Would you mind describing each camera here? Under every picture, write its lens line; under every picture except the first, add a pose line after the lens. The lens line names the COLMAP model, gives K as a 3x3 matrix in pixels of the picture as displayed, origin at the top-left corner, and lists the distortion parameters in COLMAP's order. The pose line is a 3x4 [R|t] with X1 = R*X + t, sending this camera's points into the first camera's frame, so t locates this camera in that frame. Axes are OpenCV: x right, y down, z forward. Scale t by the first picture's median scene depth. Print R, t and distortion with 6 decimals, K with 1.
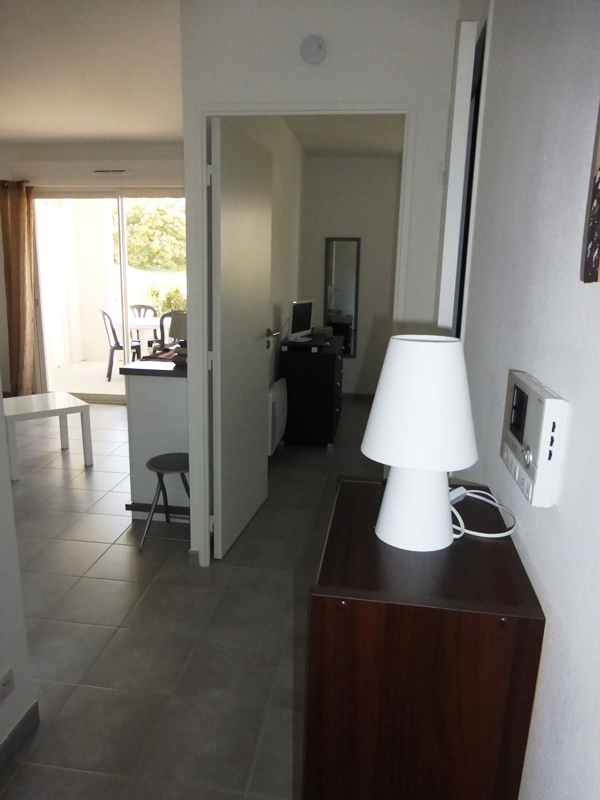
lens RADIAL K [[590.8, 0, 300.9], [0, 590.8, 400.4], [0, 0, 1]] dist [0.005820, 0.002537]
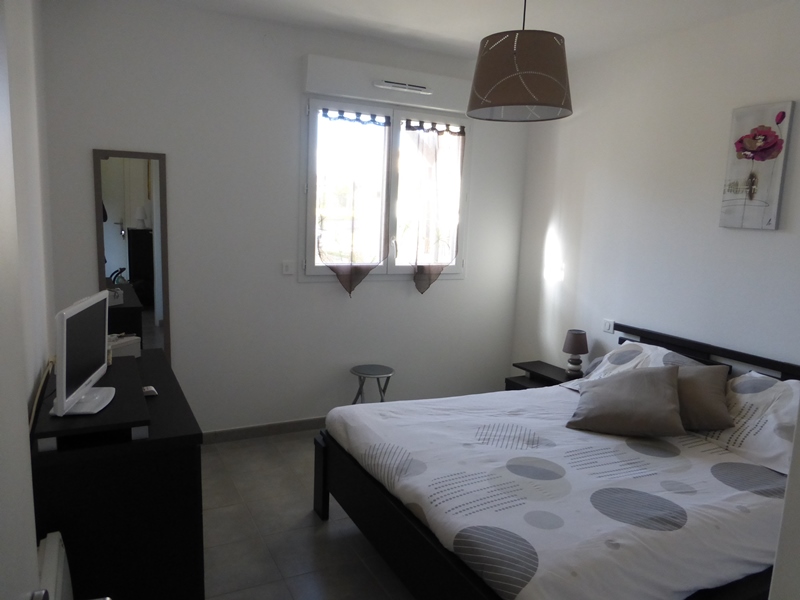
lens RADIAL K [[590.8, 0, 399.9], [0, 590.8, 297.6], [0, 0, 1]] dist [0.005820, 0.002537]
pose [[0.817705, -0.084738, 0.569367, -0.040065], [0.111563, 0.993681, -0.012335, -0.118503], [-0.564723, 0.073606, 0.821991, 0.462519]]
